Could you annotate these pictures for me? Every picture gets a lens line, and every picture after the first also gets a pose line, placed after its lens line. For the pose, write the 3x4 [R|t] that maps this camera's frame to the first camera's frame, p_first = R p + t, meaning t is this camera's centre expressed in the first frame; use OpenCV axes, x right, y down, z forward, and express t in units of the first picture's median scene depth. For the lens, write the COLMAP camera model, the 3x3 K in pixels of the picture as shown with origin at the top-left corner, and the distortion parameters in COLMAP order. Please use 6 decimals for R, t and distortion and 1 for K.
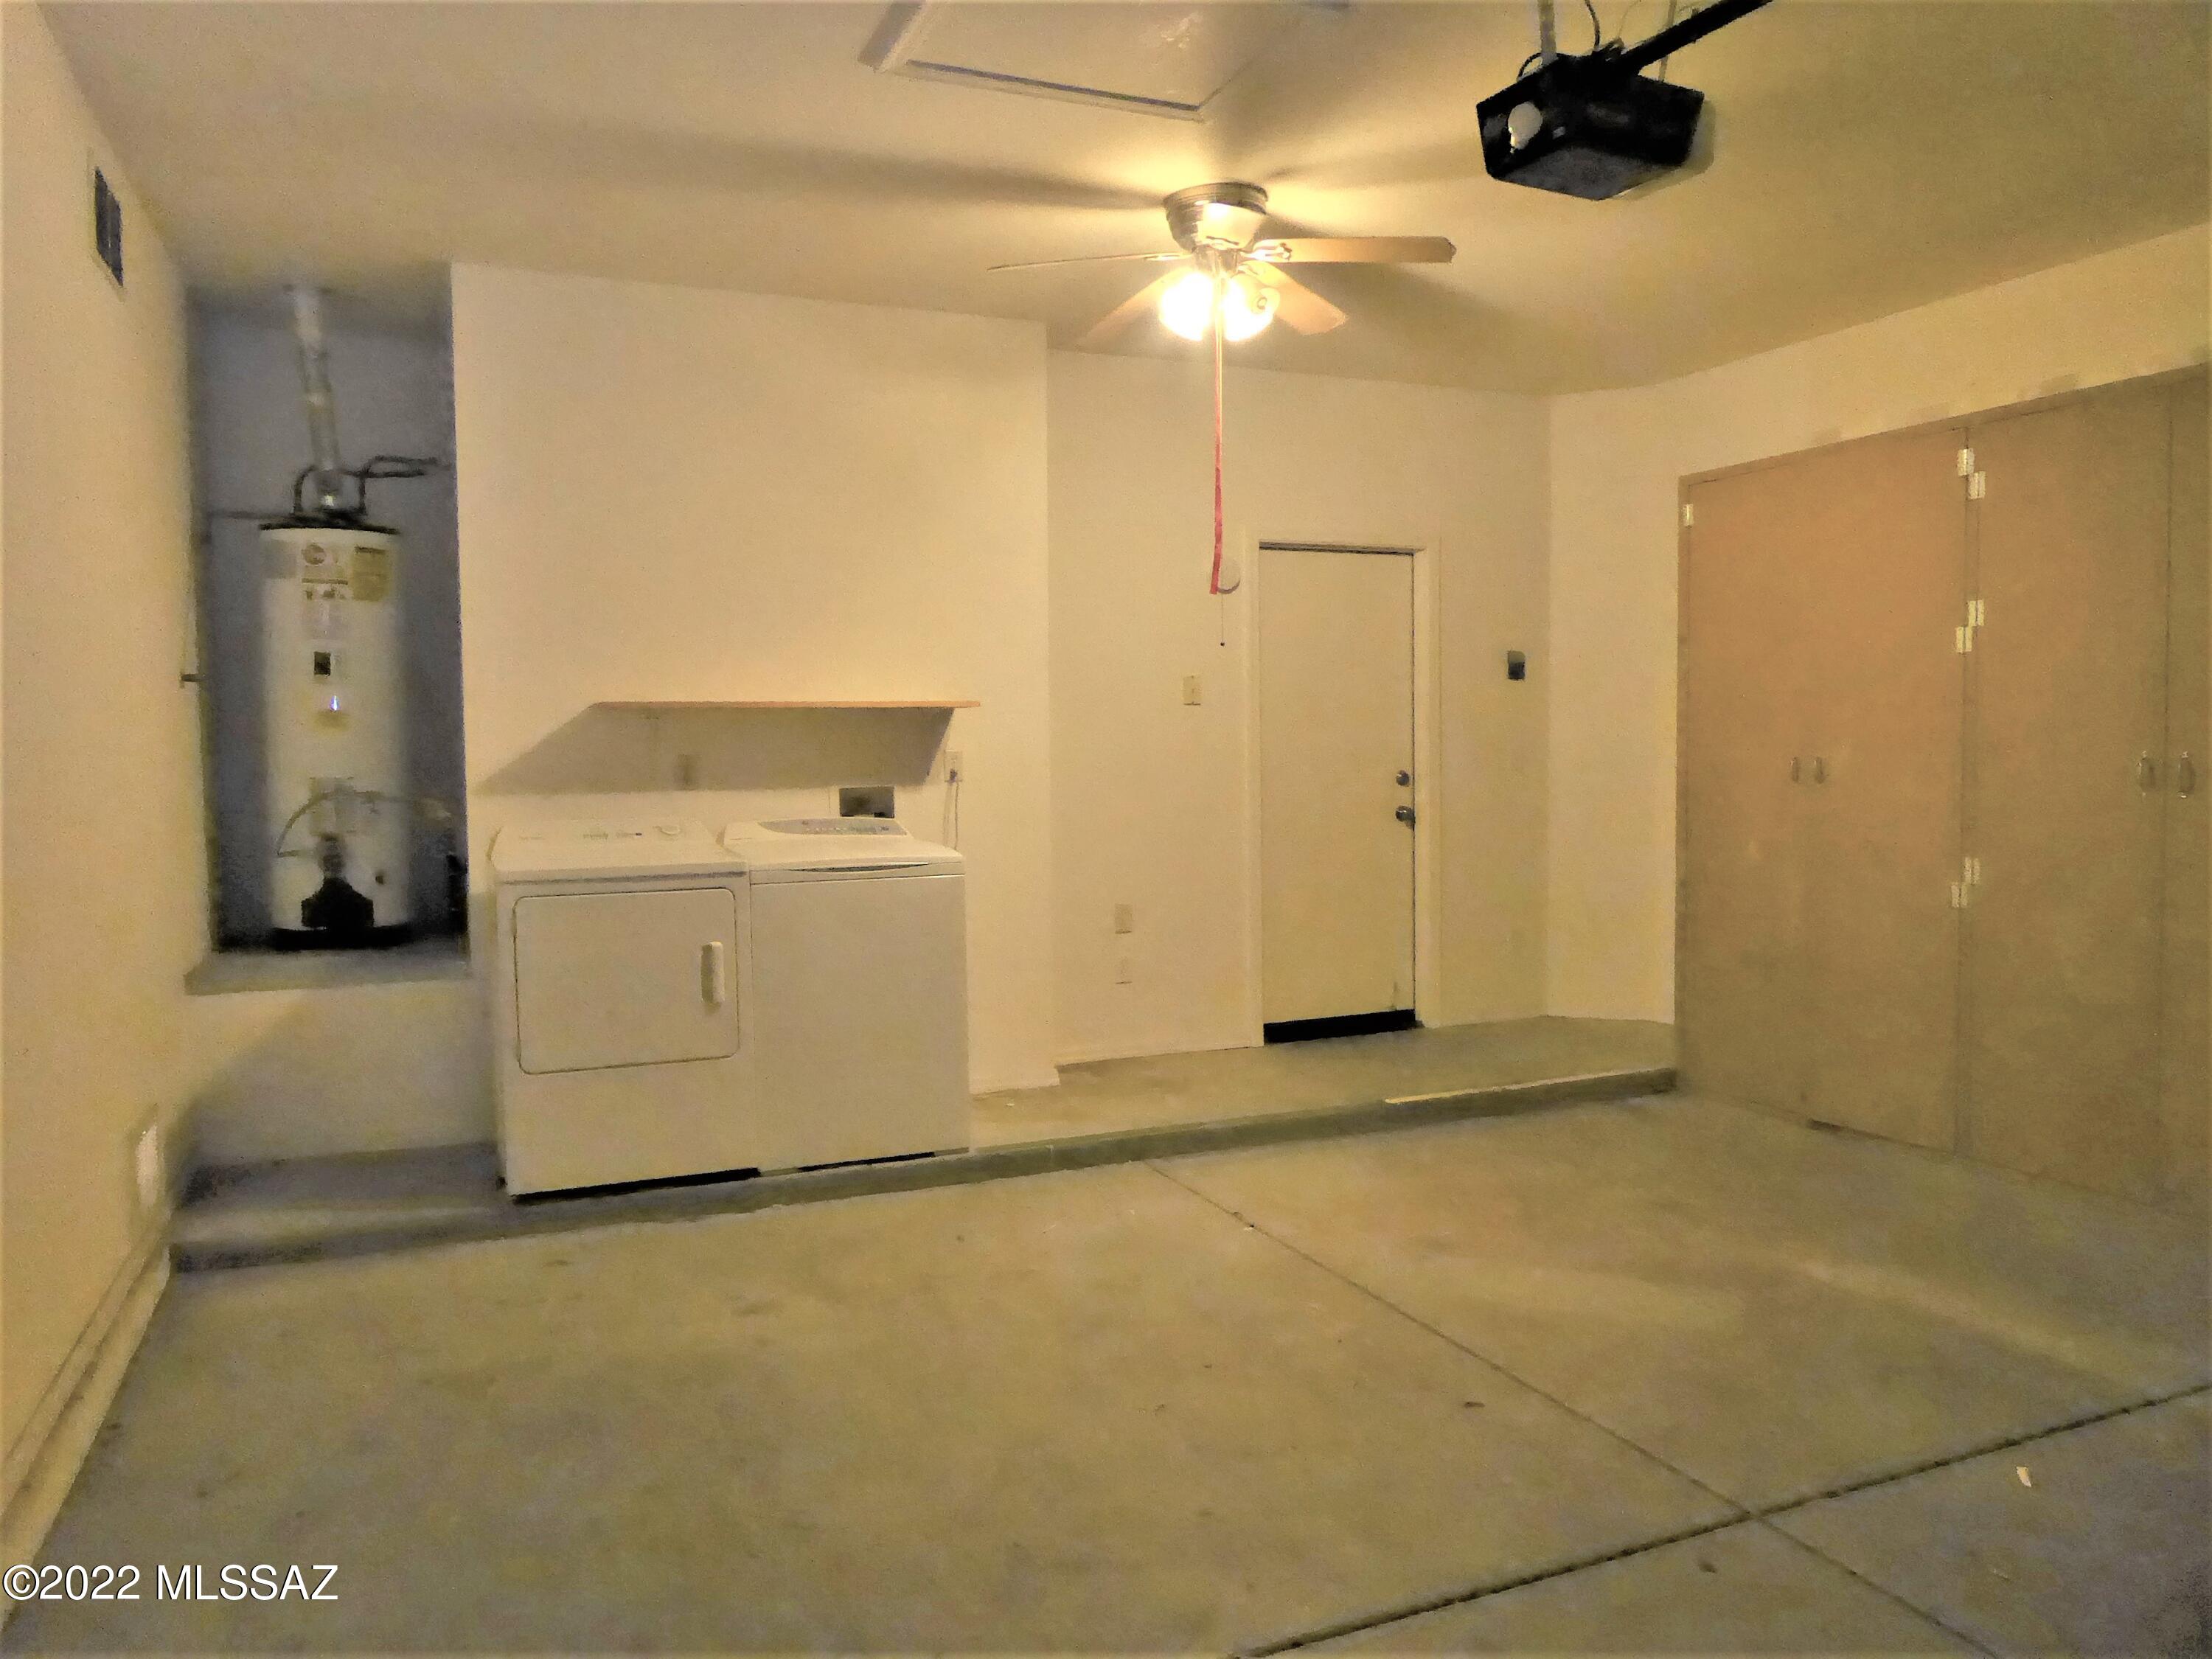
lens RADIAL K [[1650.0, 0, 1105.2], [0, 1650.0, 796.5], [0, 0, 1]] dist [0.022689, -0.004390]
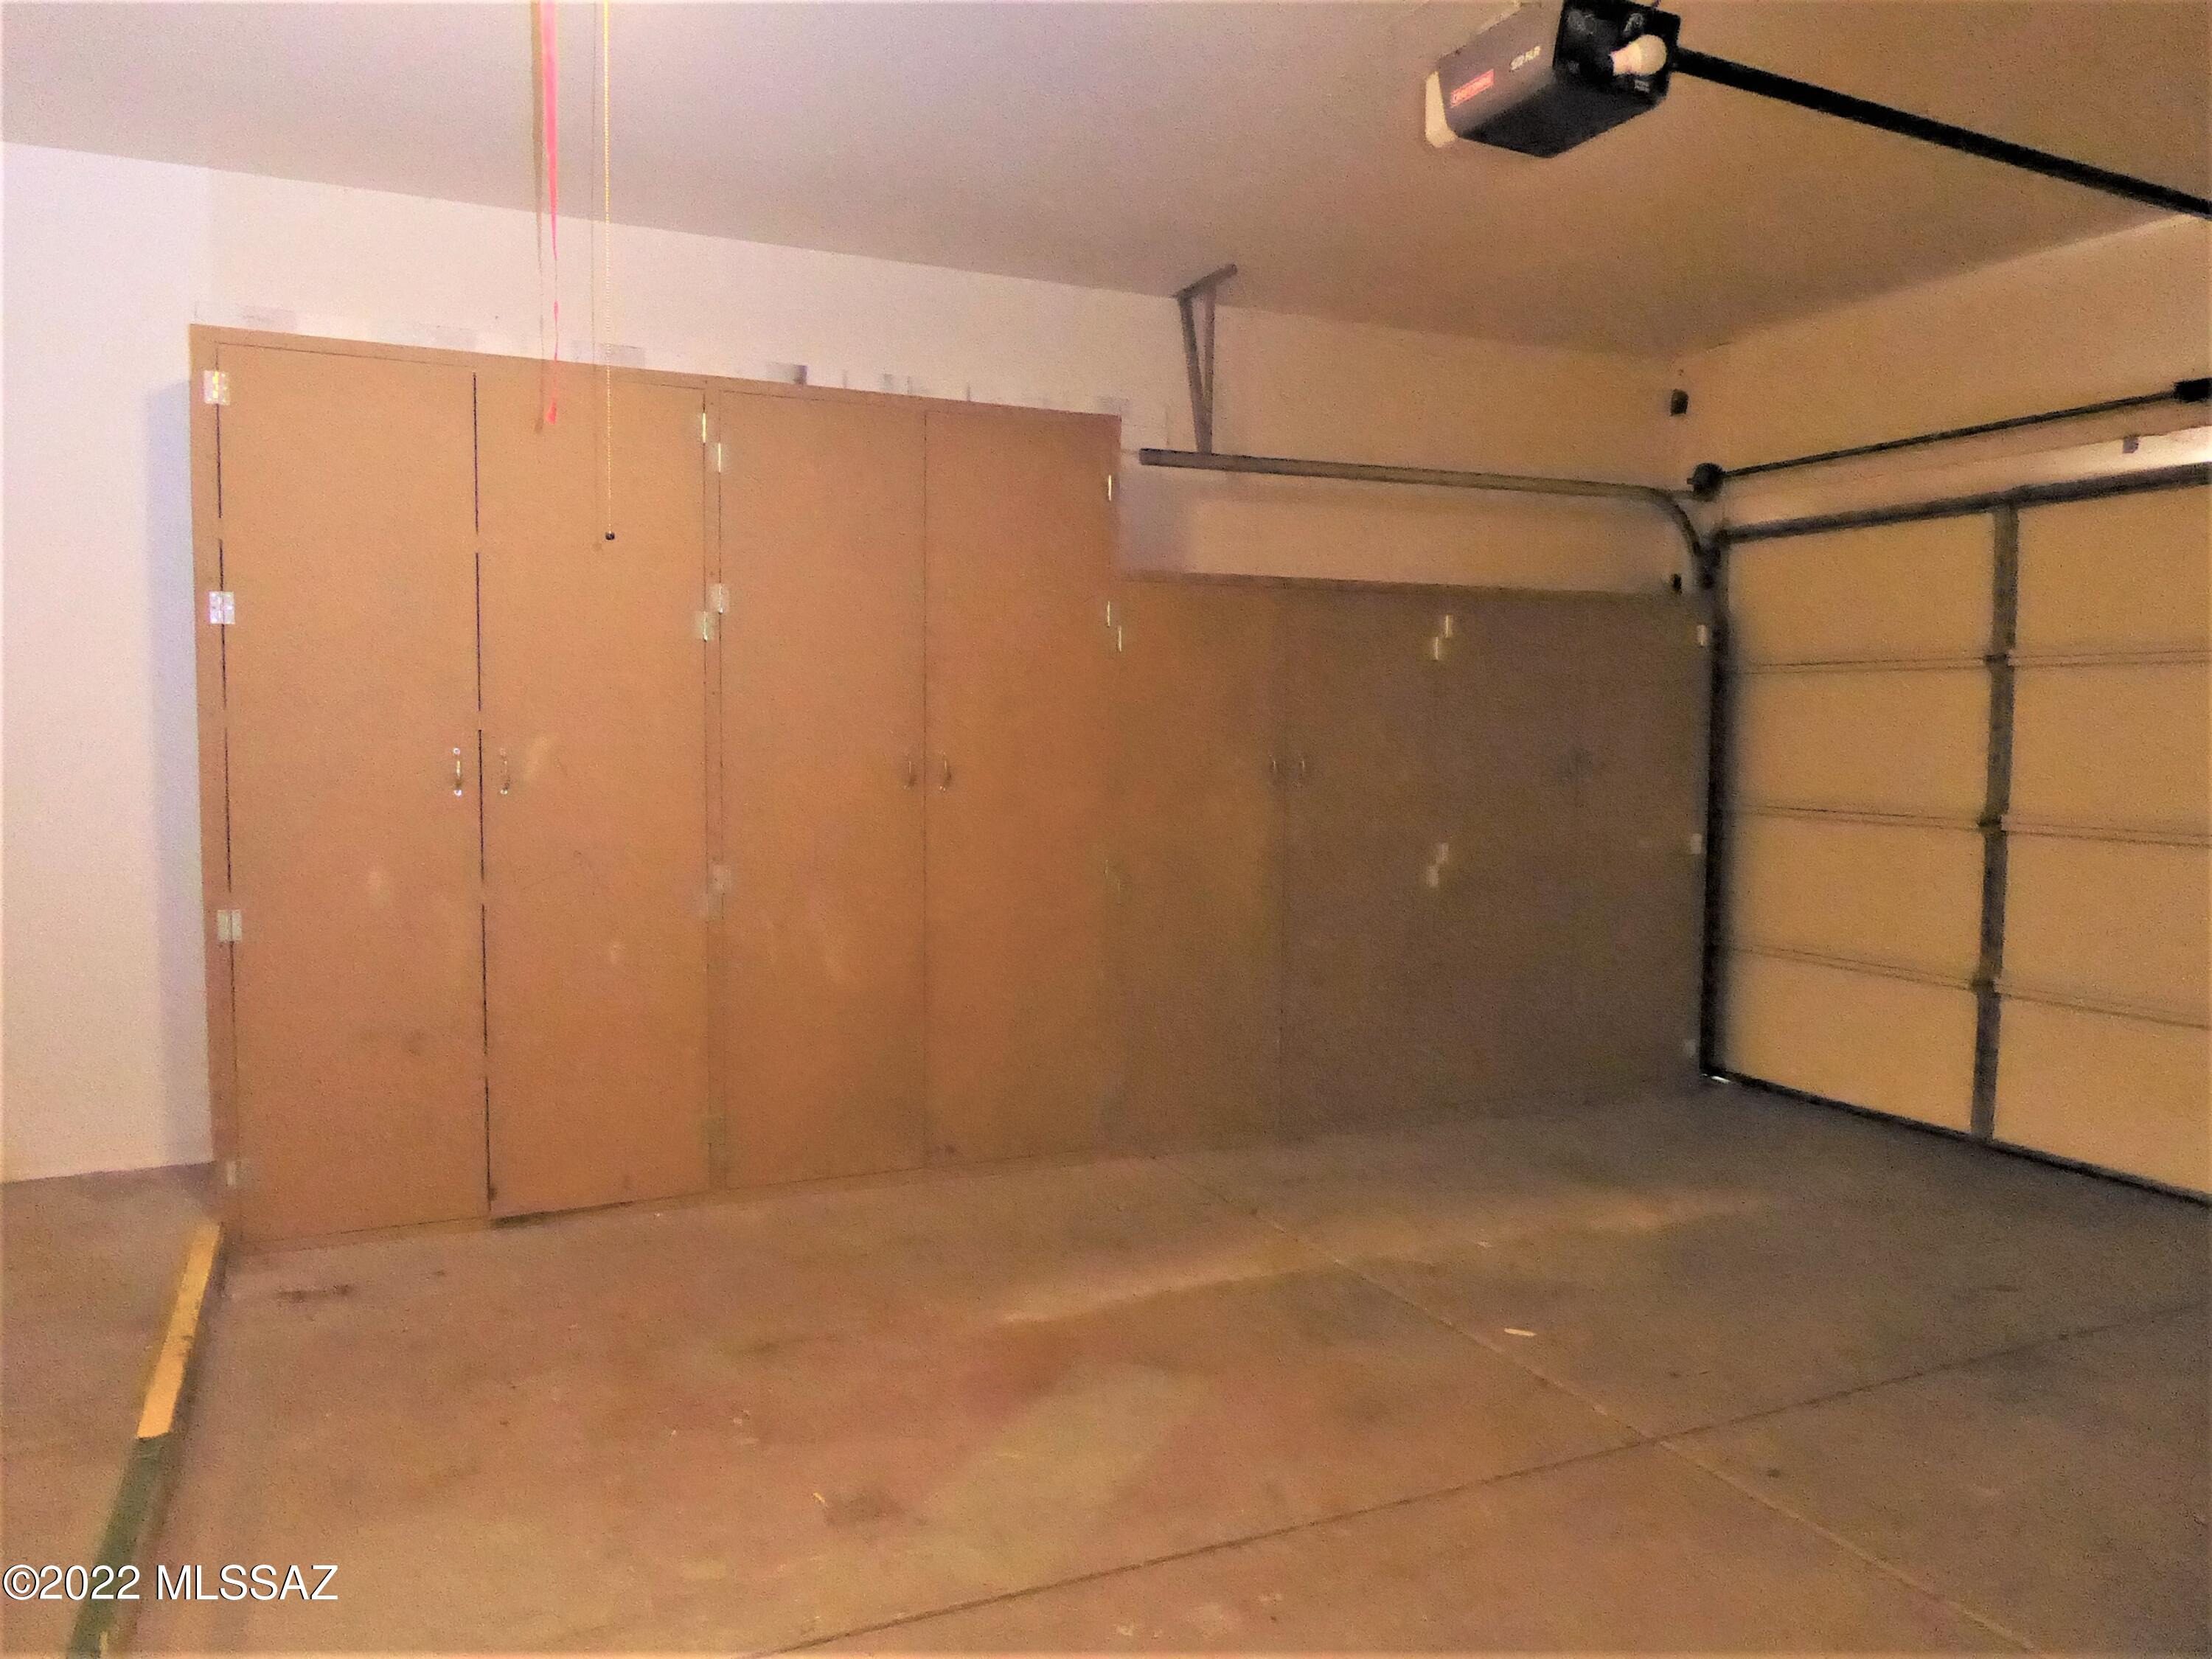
lens RADIAL K [[1580.5, 0, 1105.6], [0, 1580.5, 885.6], [0, 0, 1]] dist [-0.031212, -0.001228]
pose [[-0.046050, -0.079990, 0.995731, -0.358572], [0.025697, 0.996364, 0.081229, -0.018097], [-0.998609, 0.029328, -0.043827, 0.830425]]
